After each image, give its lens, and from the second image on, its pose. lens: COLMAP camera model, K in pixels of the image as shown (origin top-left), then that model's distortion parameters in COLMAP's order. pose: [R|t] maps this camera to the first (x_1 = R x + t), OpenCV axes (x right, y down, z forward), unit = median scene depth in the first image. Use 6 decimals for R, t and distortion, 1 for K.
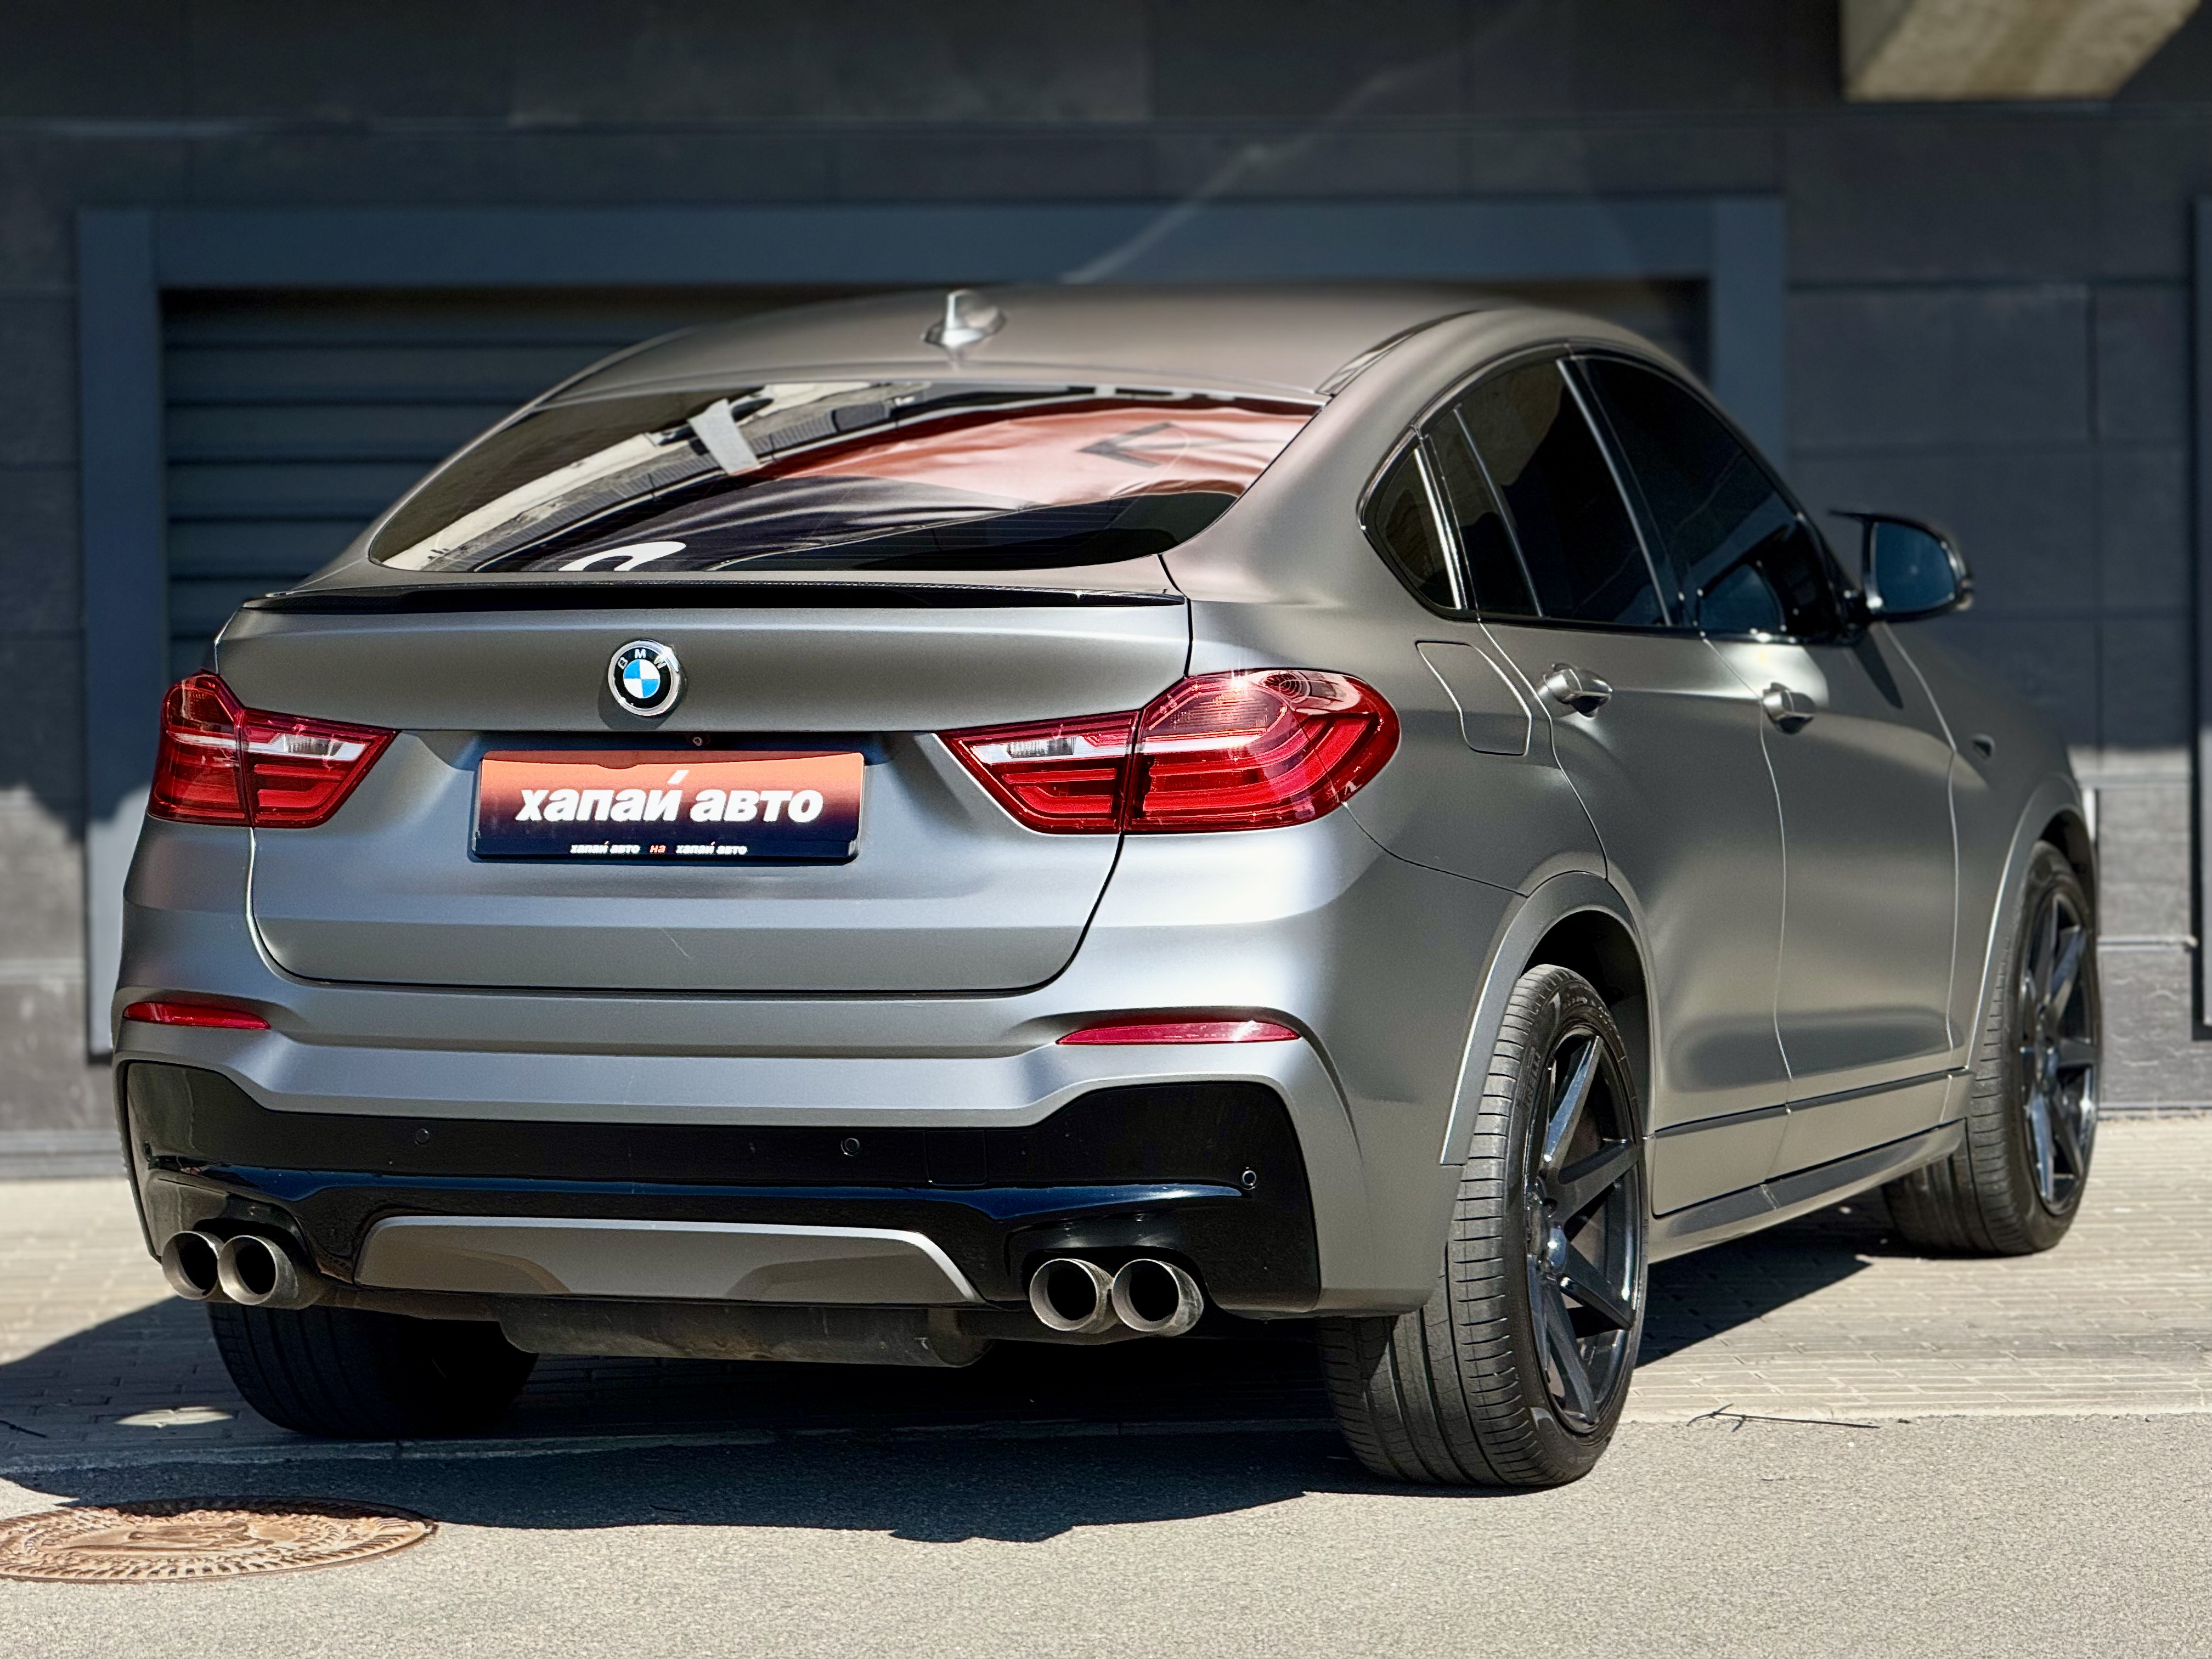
lens RADIAL K [[7817.2, 0, 1094.7], [0, 7817.2, 834.5], [0, 0, 1]] dist [0.235077, 0.000000]
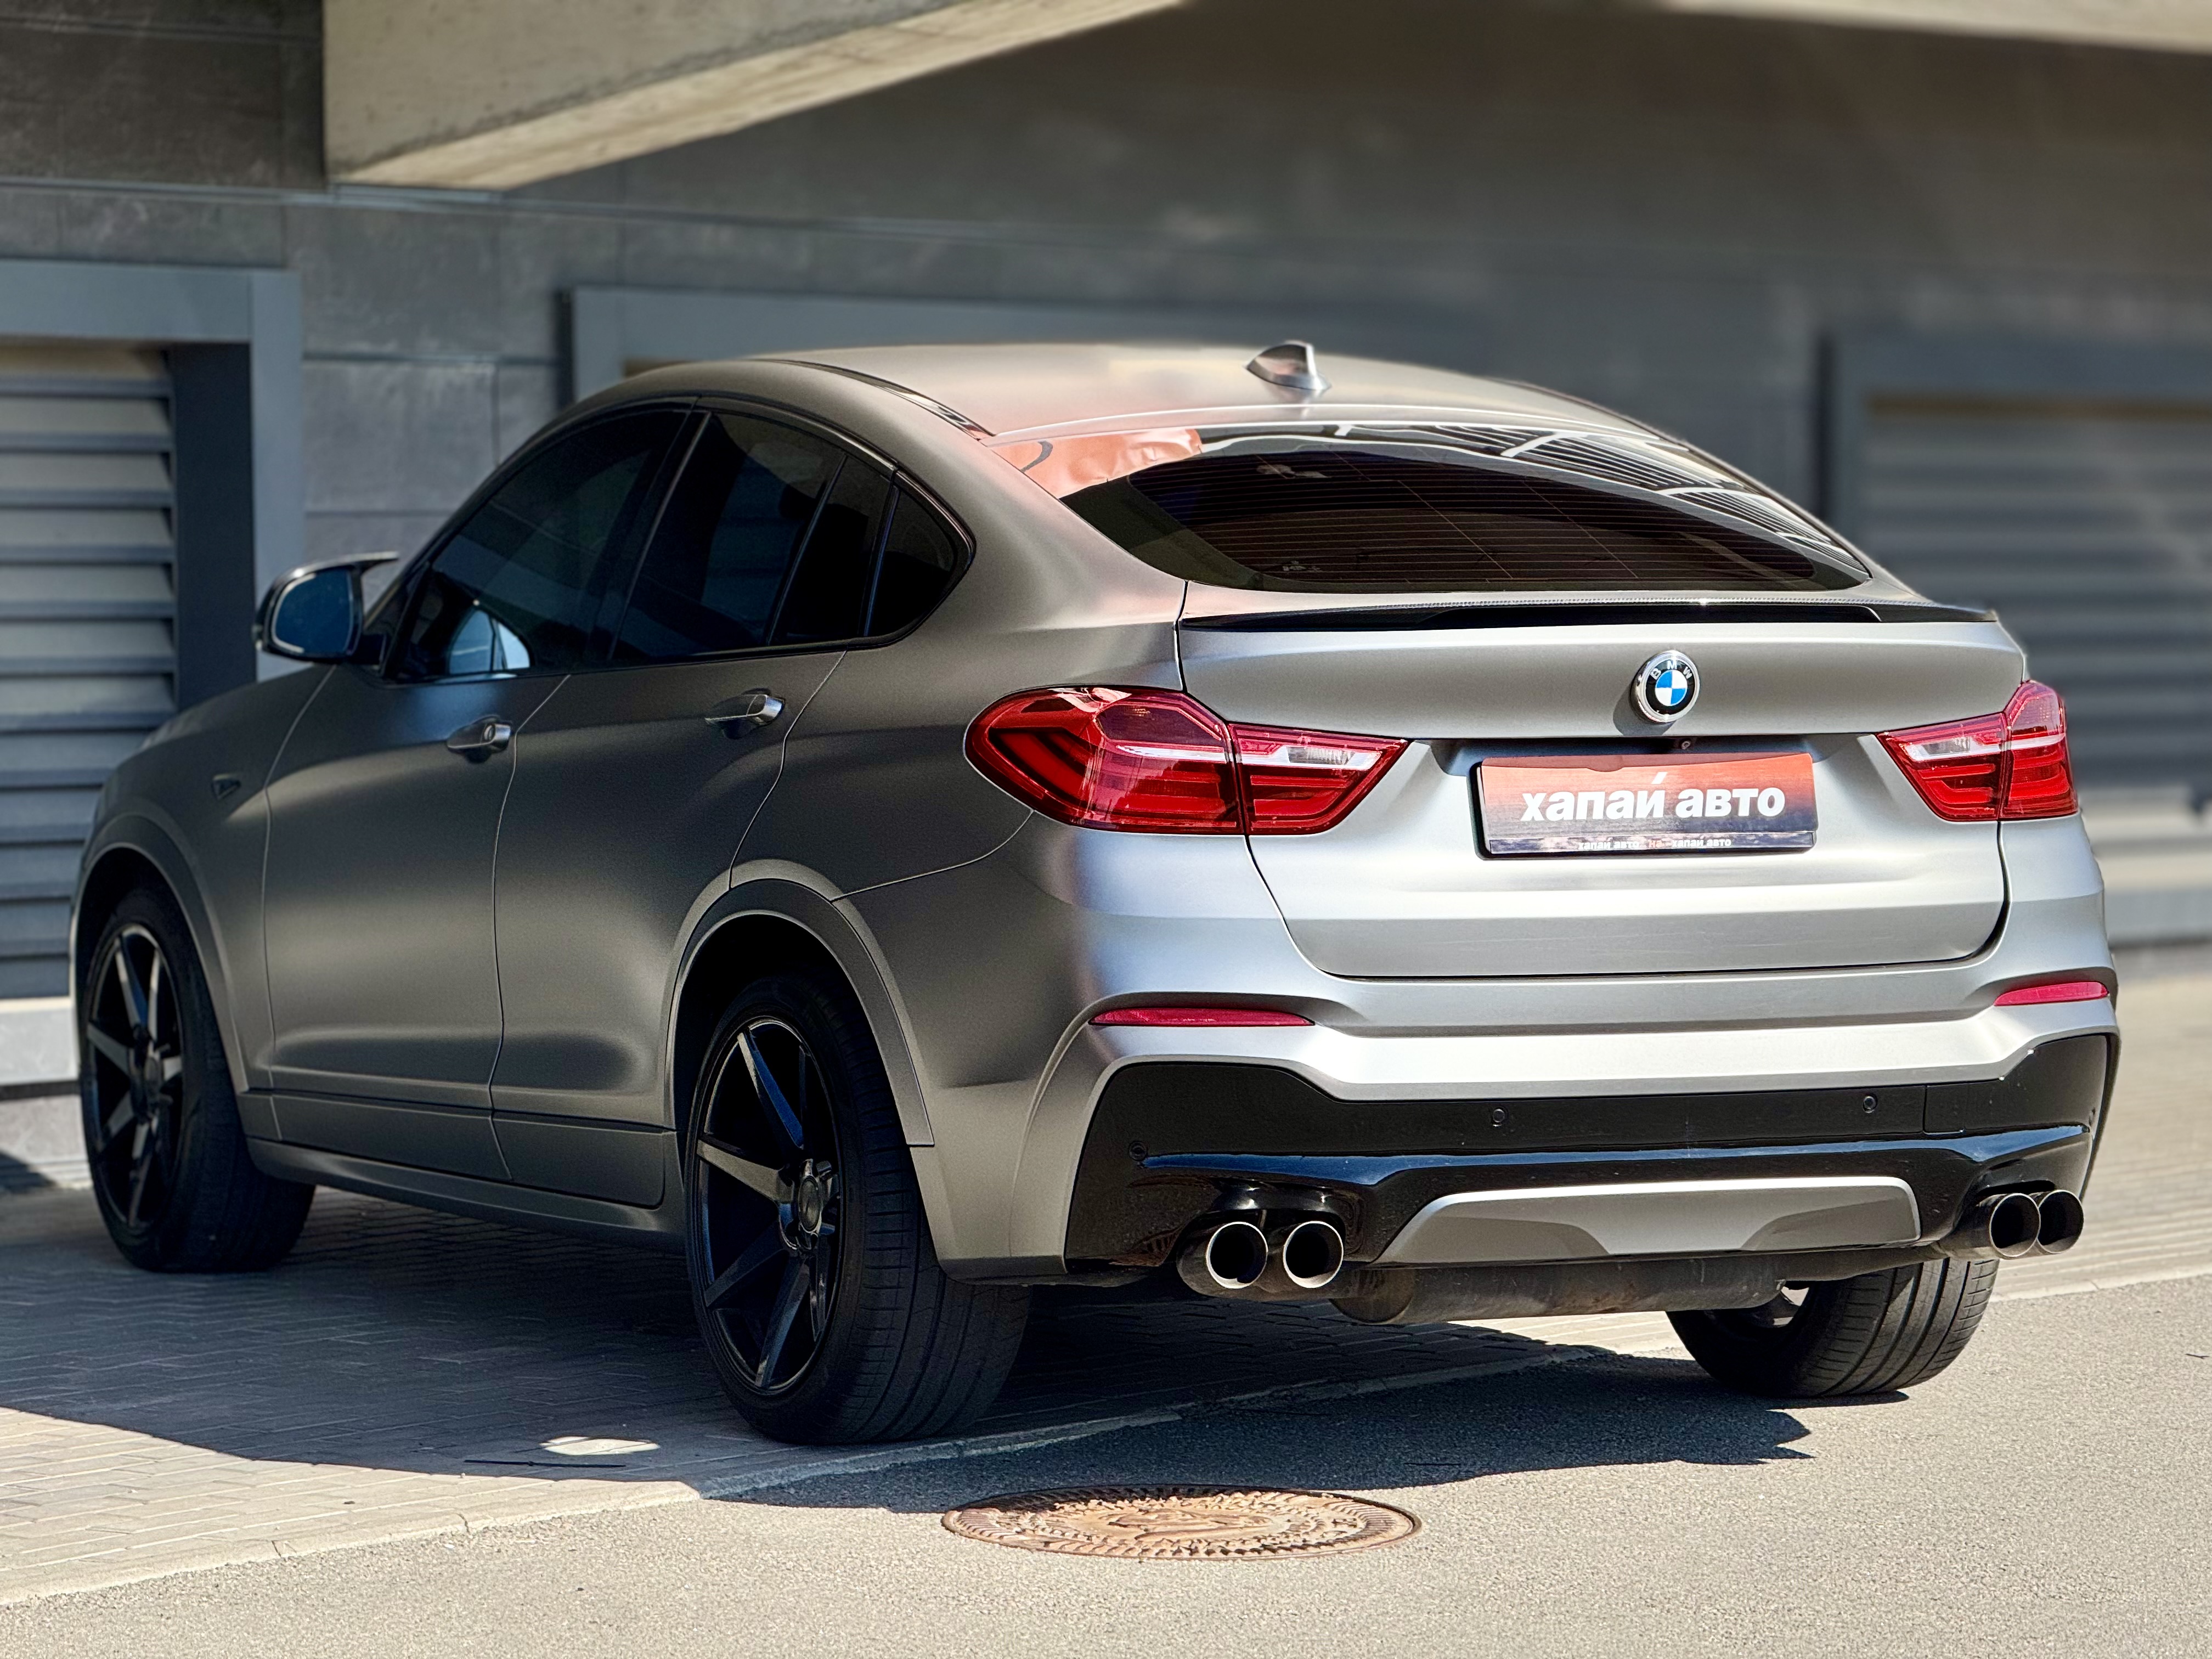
lens RADIAL K [[7817.2, 0, 1098.2], [0, 7817.2, 822.2], [0, 0, 1]] dist [0.235077, 0.000000]
pose [[0.685270, -0.015538, 0.728123, -0.902015], [0.029217, 0.999554, -0.006167, 0.003264], [-0.727703, 0.025500, 0.685418, 0.304448]]
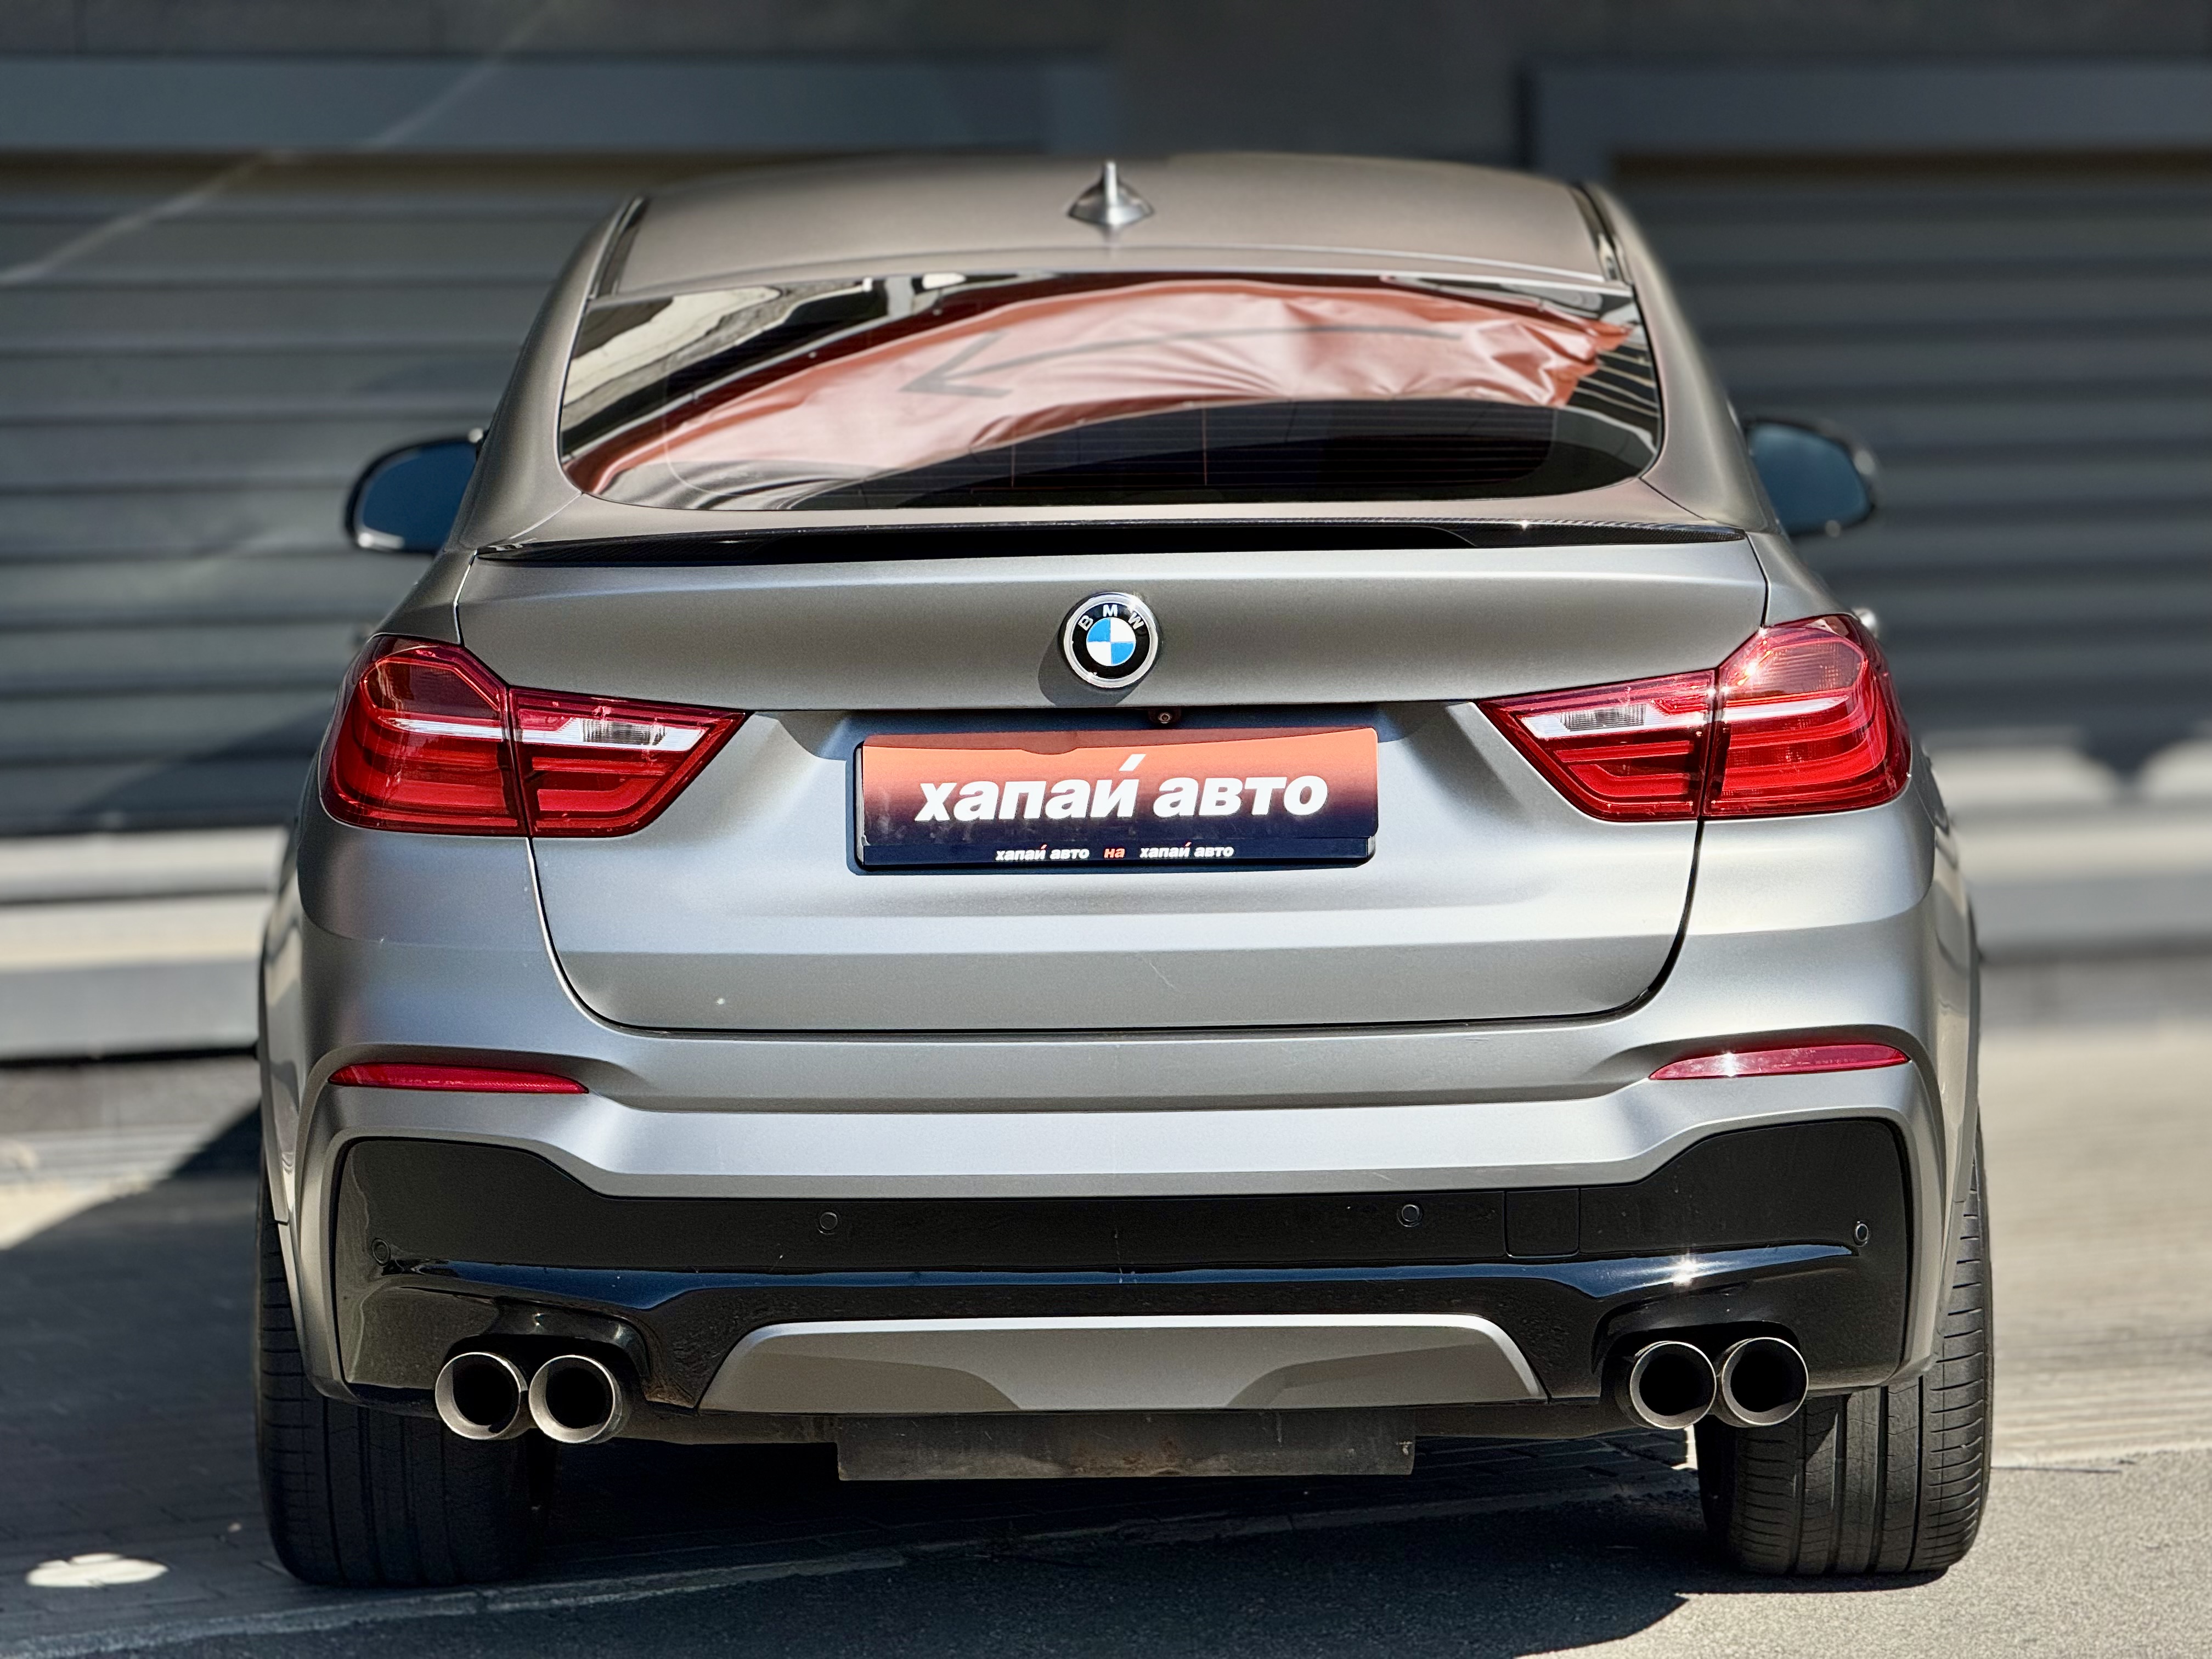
lens RADIAL K [[7817.2, 0, 1111.3], [0, 7817.2, 830.9], [0, 0, 1]] dist [0.235077, 0.000000]
pose [[0.939670, -0.026962, 0.341017, -0.328466], [0.022049, 0.999590, 0.018275, -0.015032], [-0.341370, -0.009654, 0.939880, 0.243590]]
